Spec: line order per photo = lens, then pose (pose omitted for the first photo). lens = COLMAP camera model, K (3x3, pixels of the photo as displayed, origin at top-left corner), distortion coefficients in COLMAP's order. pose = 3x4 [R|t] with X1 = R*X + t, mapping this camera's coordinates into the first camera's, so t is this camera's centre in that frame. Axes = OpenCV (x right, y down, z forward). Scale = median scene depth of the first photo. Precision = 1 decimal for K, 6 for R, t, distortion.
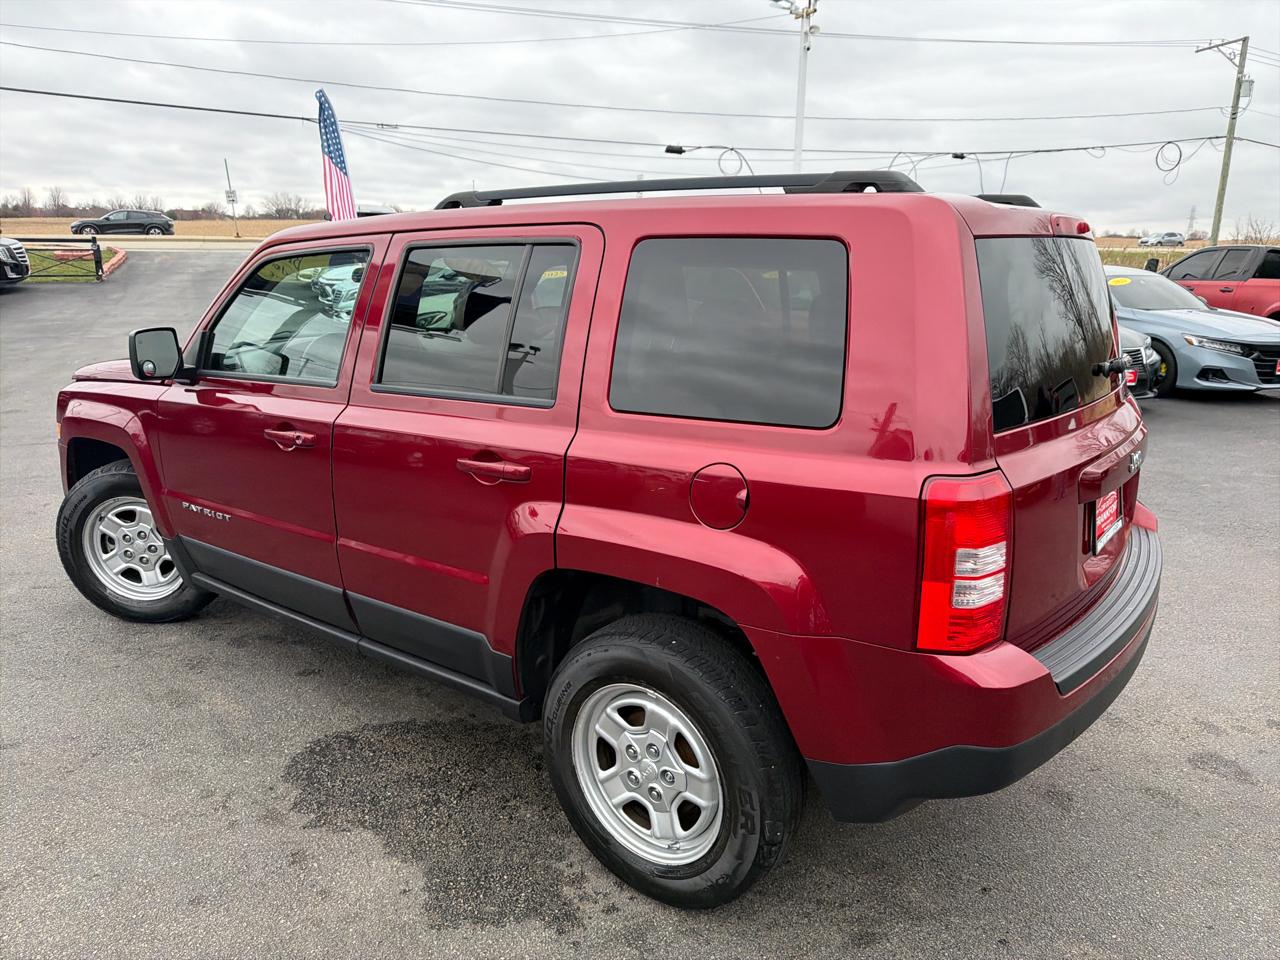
lens RADIAL K [[904.7, 0, 642.8], [0, 904.7, 474.7], [0, 0, 1]] dist [0.017571, -0.023893]
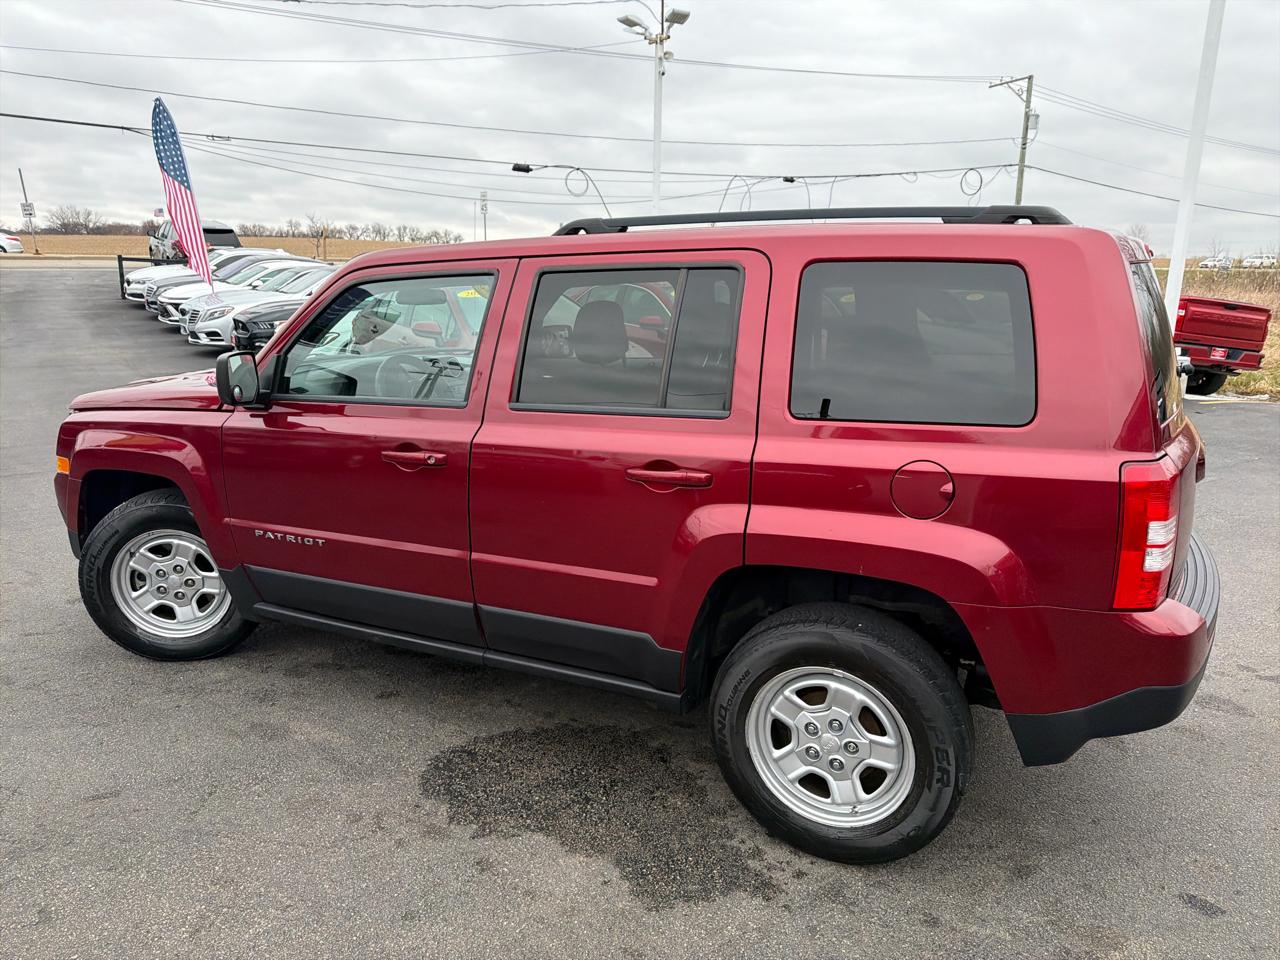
lens RADIAL K [[904.7, 0, 642.5], [0, 904.7, 481.6], [0, 0, 1]] dist [0.017571, -0.023893]
pose [[0.983031, -0.043201, 0.178281, -0.341837], [0.045120, 0.998959, -0.006725, 0.004039], [-0.177805, 0.014655, 0.983957, -0.042696]]
